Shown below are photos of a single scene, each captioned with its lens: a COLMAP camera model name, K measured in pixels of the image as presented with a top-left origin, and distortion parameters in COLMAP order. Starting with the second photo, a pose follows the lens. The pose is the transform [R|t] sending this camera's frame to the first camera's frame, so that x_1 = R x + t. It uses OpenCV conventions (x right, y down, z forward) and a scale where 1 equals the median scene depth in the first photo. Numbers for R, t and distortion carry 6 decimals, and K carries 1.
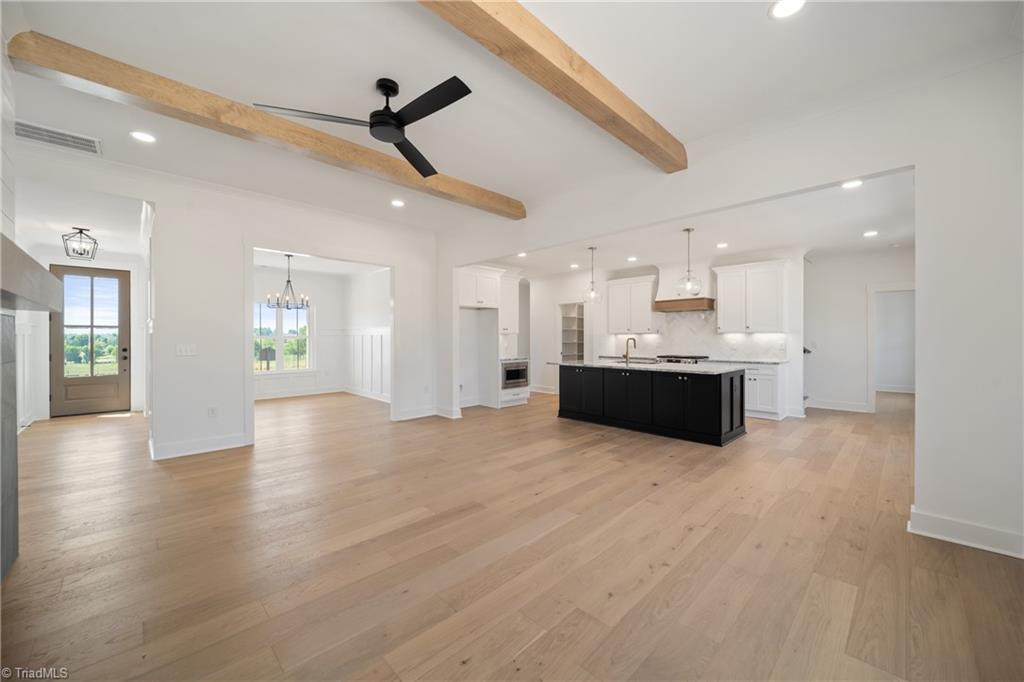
lens RADIAL K [[390.5, 0, 514.4], [0, 390.5, 334.4], [0, 0, 1]] dist [-0.005991, -0.001388]
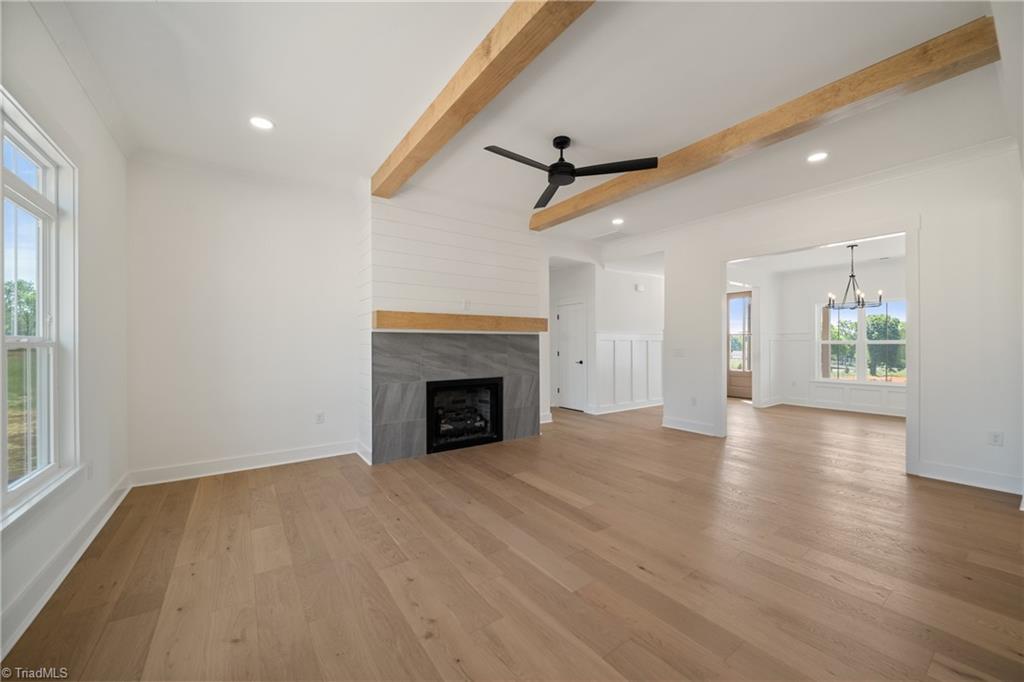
lens RADIAL K [[390.5, 0, 530.8], [0, 390.5, 341.8], [0, 0, 1]] dist [-0.005991, -0.001388]
pose [[-0.139187, -0.002016, -0.990264, 0.915109], [0.010488, 0.999939, -0.003510, 0.005165], [0.990211, -0.010874, -0.139157, 1.064012]]
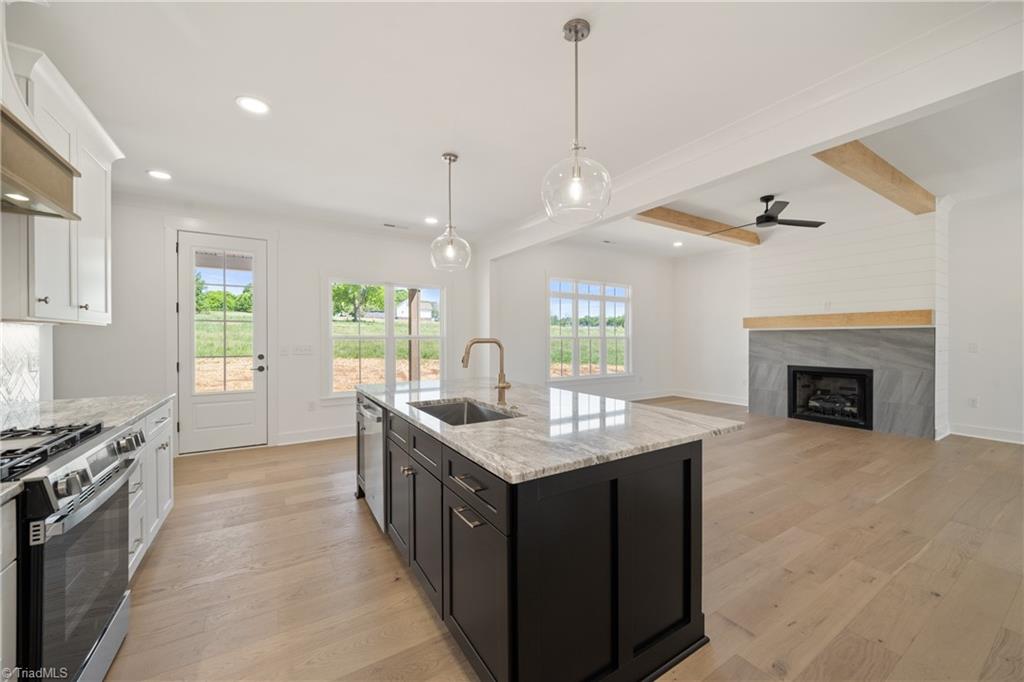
lens RADIAL K [[390.5, 0, 513.7], [0, 390.5, 340.4], [0, 0, 1]] dist [-0.005991, -0.001388]
pose [[-0.976795, 0.000049, 0.214175, 0.425293], [-0.000973, 0.999989, -0.004670, 0.029534], [-0.214172, -0.004771, -0.976784, 2.966700]]
